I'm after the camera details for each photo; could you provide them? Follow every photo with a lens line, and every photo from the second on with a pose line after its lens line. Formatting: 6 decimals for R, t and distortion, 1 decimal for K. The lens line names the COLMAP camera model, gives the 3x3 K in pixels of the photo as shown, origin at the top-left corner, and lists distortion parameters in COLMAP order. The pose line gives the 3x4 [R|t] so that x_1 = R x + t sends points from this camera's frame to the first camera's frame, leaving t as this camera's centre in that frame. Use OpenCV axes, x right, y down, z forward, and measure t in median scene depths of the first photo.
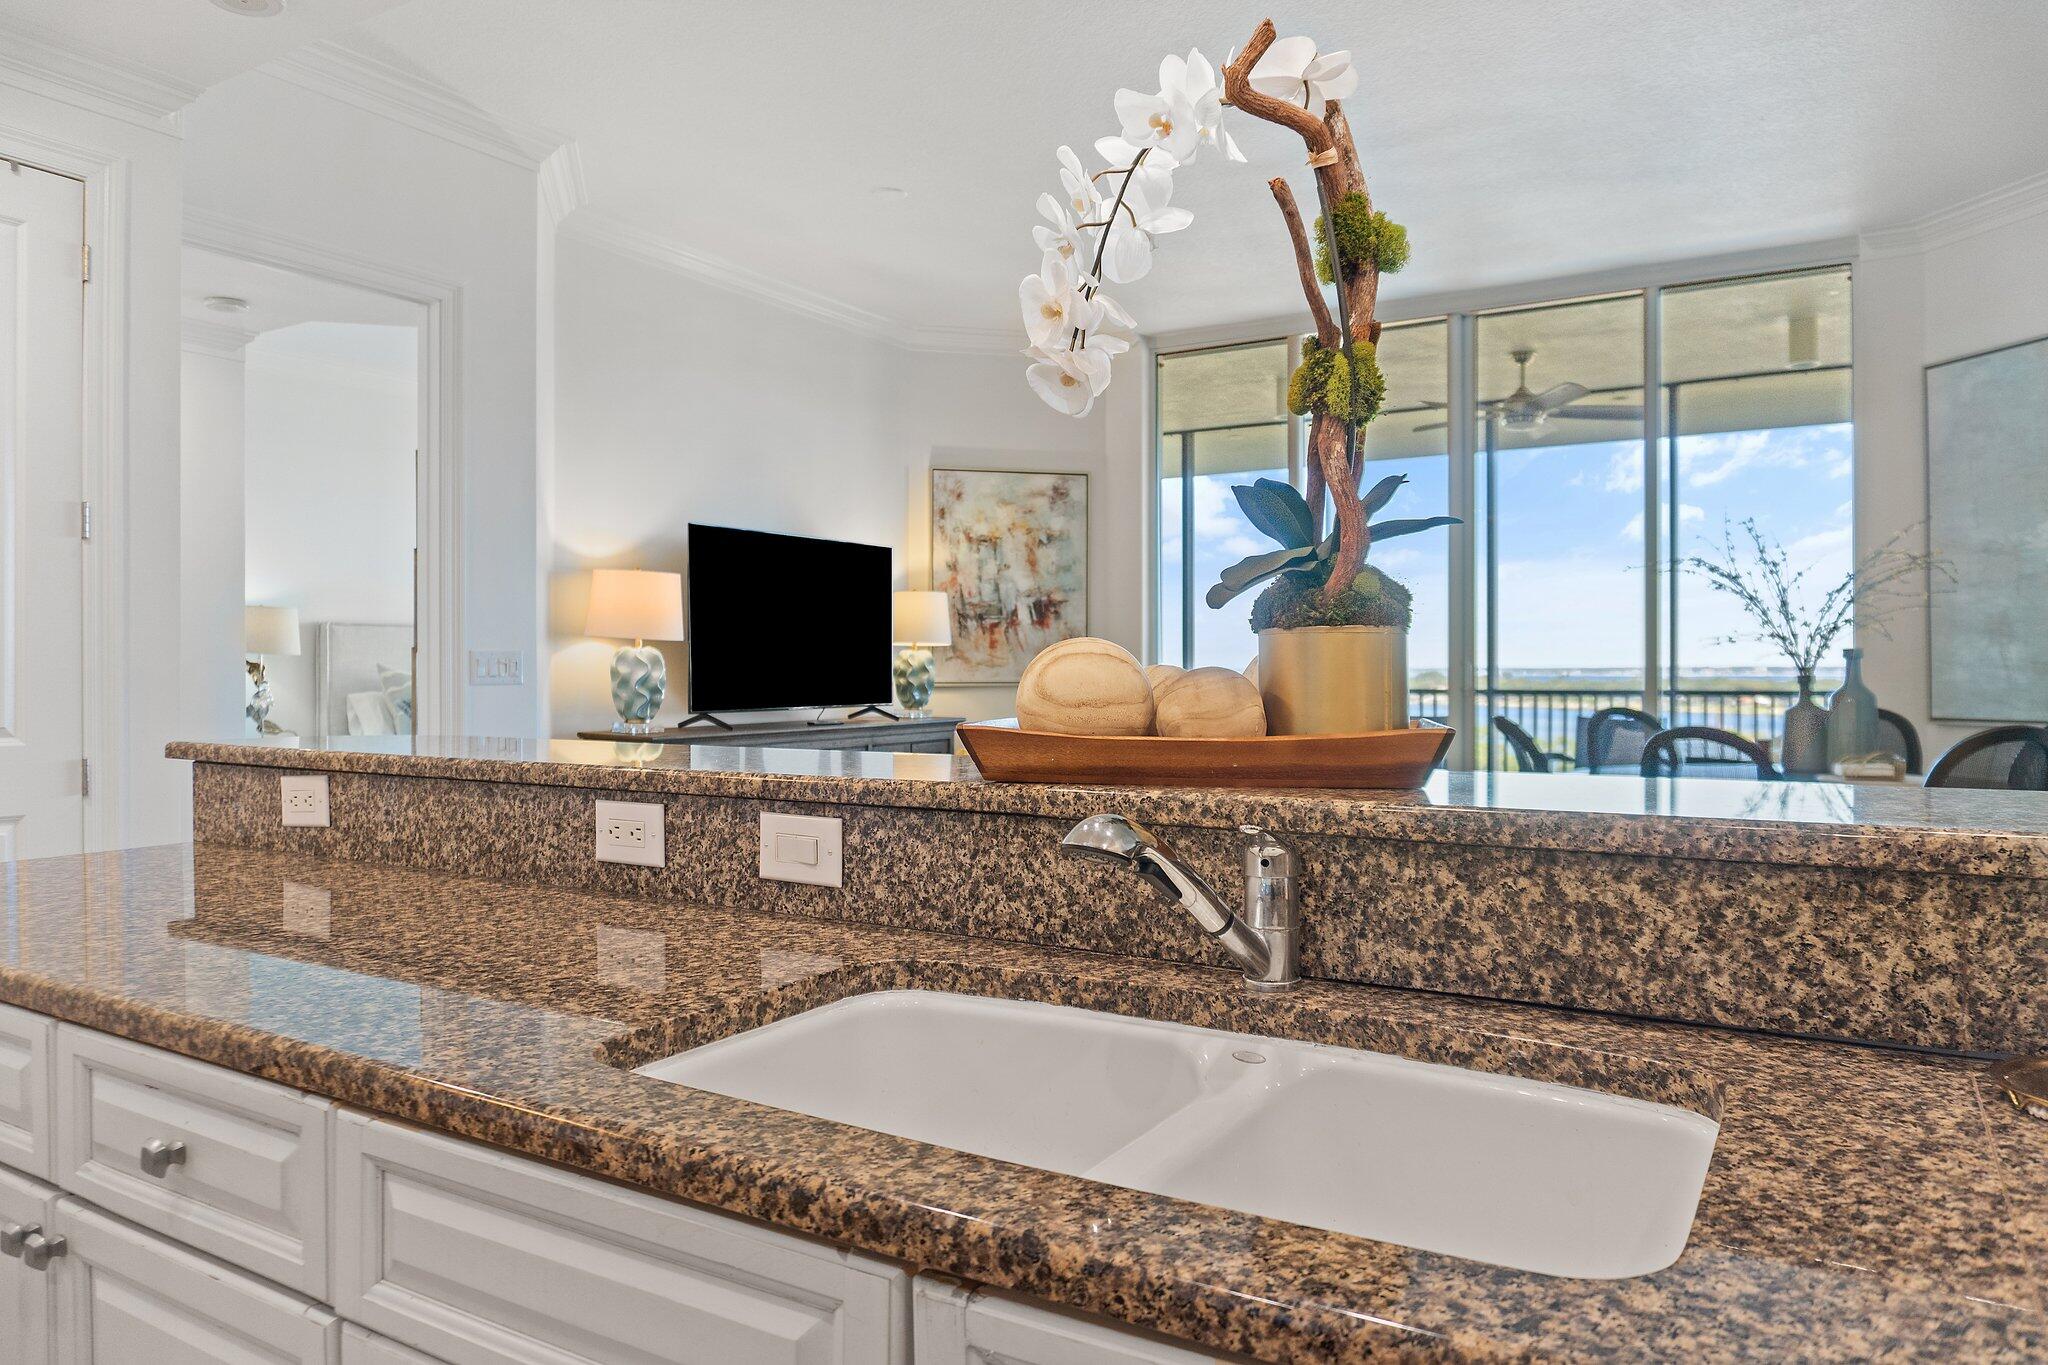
lens RADIAL K [[1362.8, 0, 1025.9], [0, 1362.8, 689.9], [0, 0, 1]] dist [-0.020125, 0.001953]
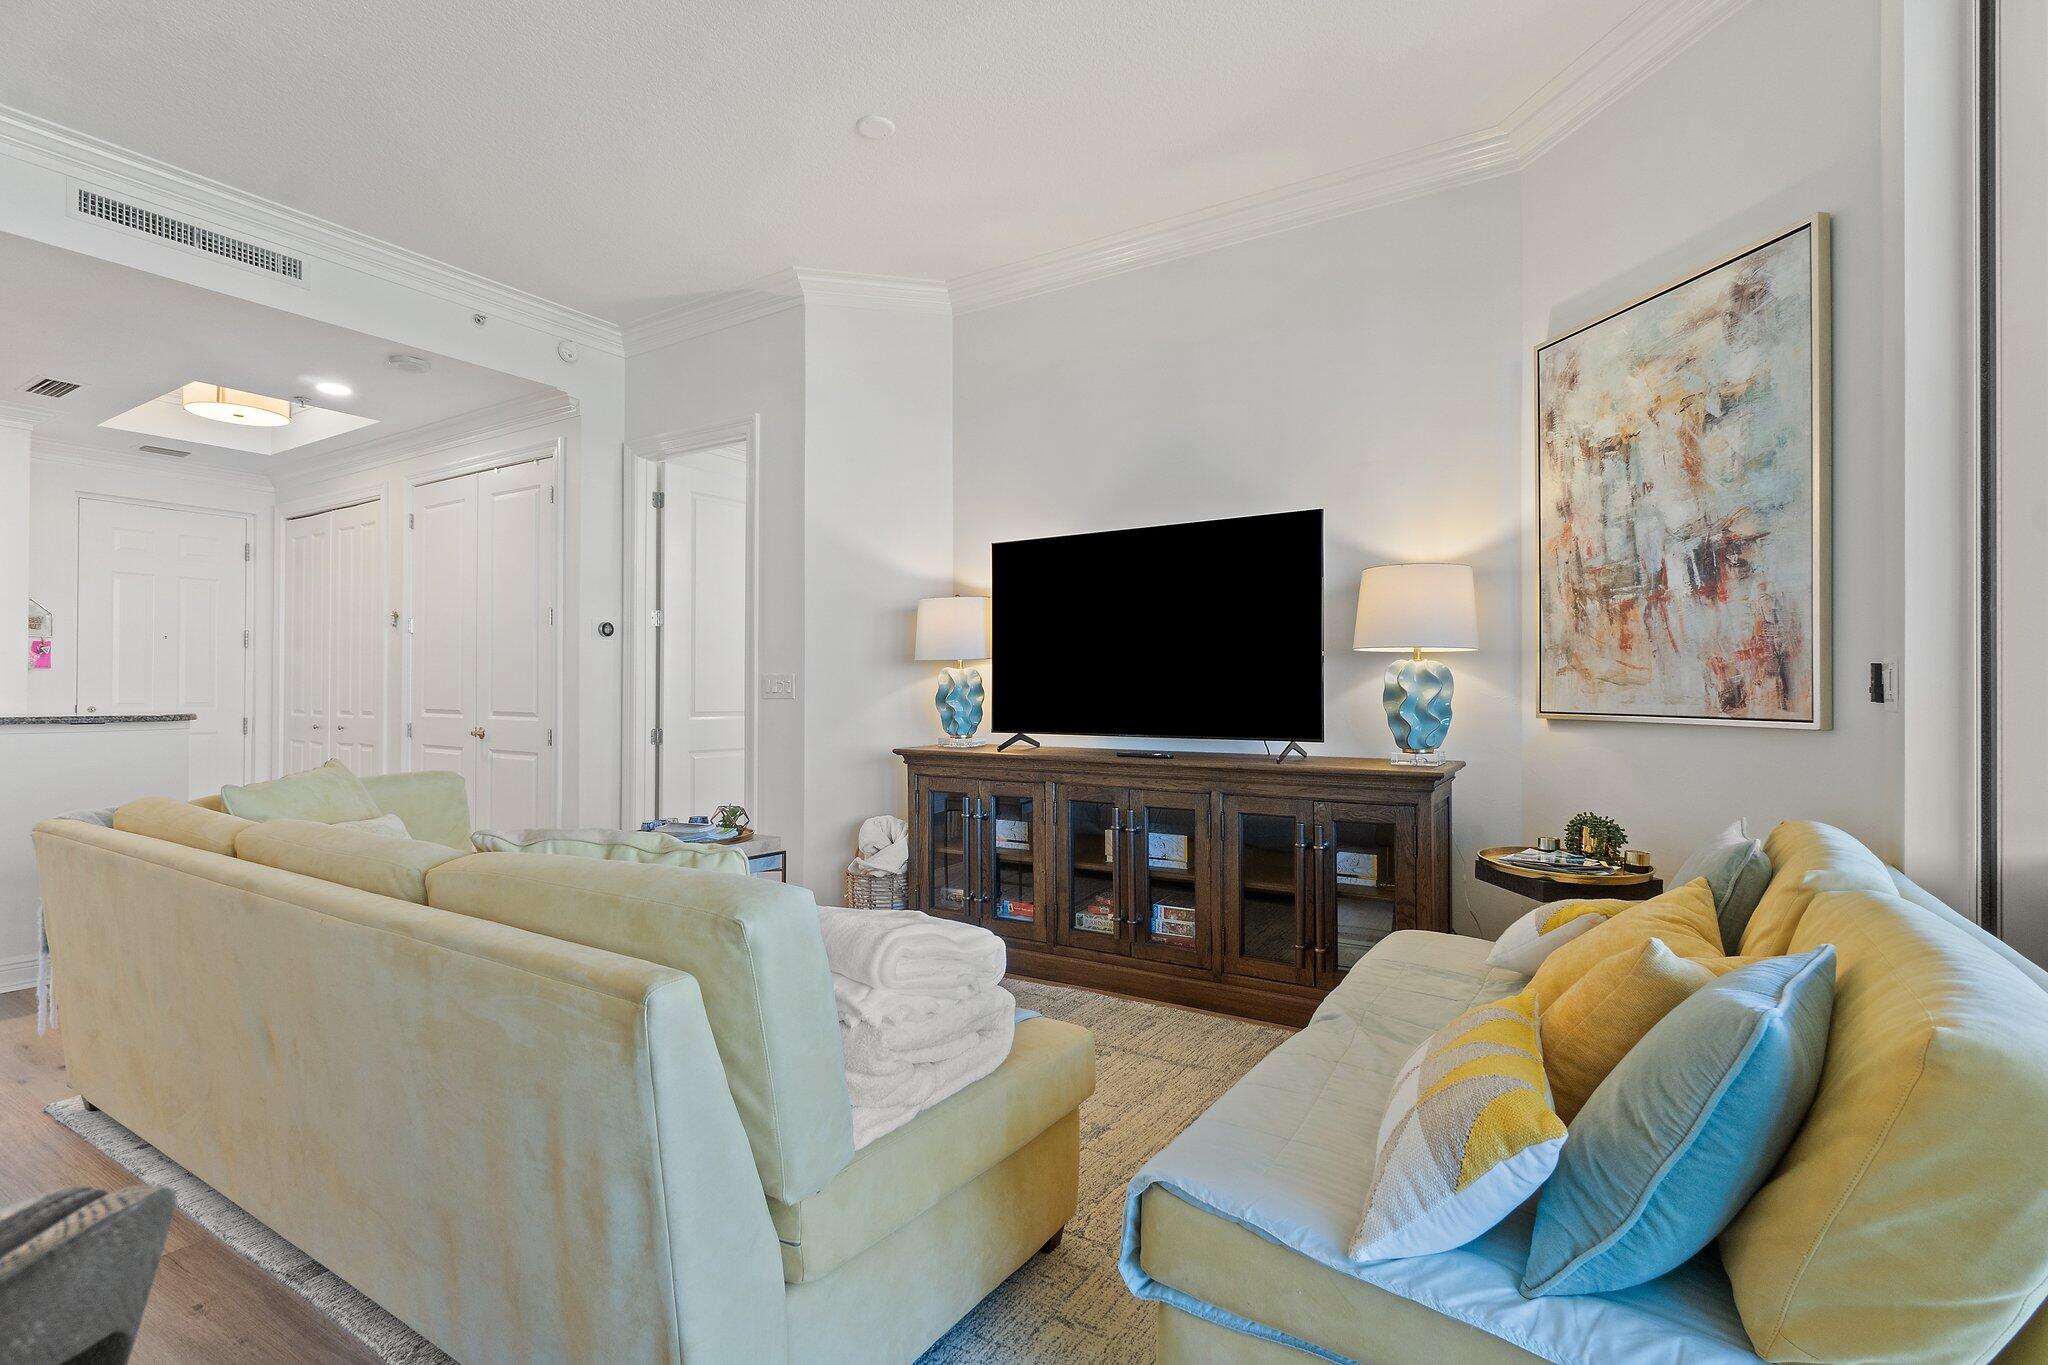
lens RADIAL K [[976.0, 0, 1024.0], [0, 976.0, 682.5], [0, 0, 1]] dist [-0.000459, -0.000067]
pose [[-0.029413, -0.005392, -0.999553, 0.358363], [-0.016093, 0.999858, -0.004920, -0.012529], [0.999438, 0.015941, -0.029496, 0.789124]]
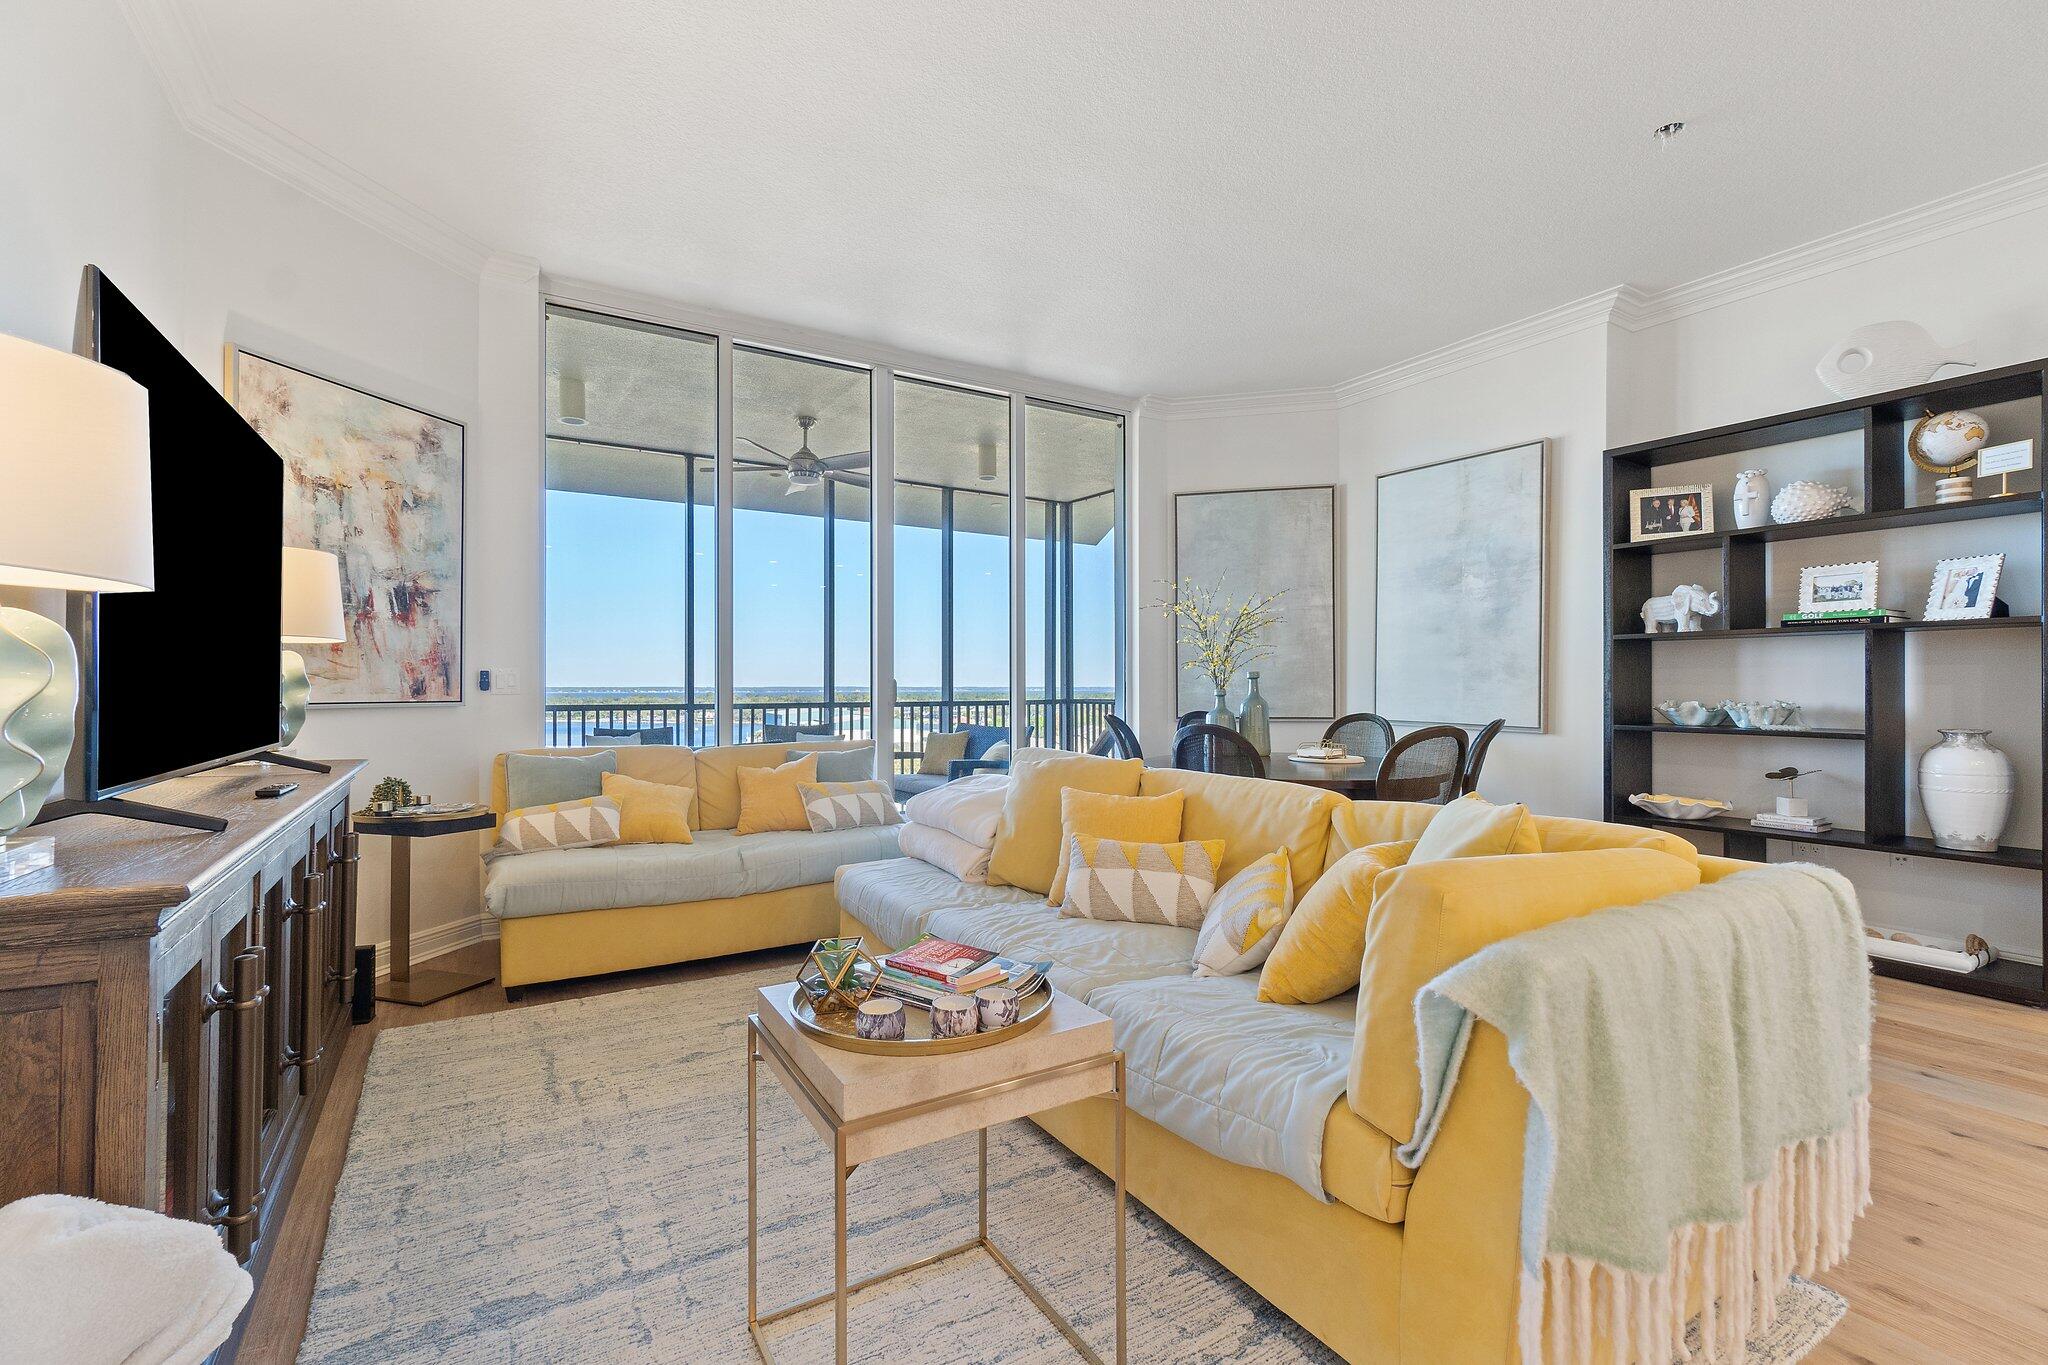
lens RADIAL K [[900.7, 0, 1024.1], [0, 900.7, 681.8], [0, 0, 1]] dist [0.001479, 0.000081]
pose [[0.459384, 0.007496, 0.888206, -0.260409], [0.012387, 0.999813, -0.014844, -0.005467], [-0.888152, 0.017821, 0.459205, 0.510323]]
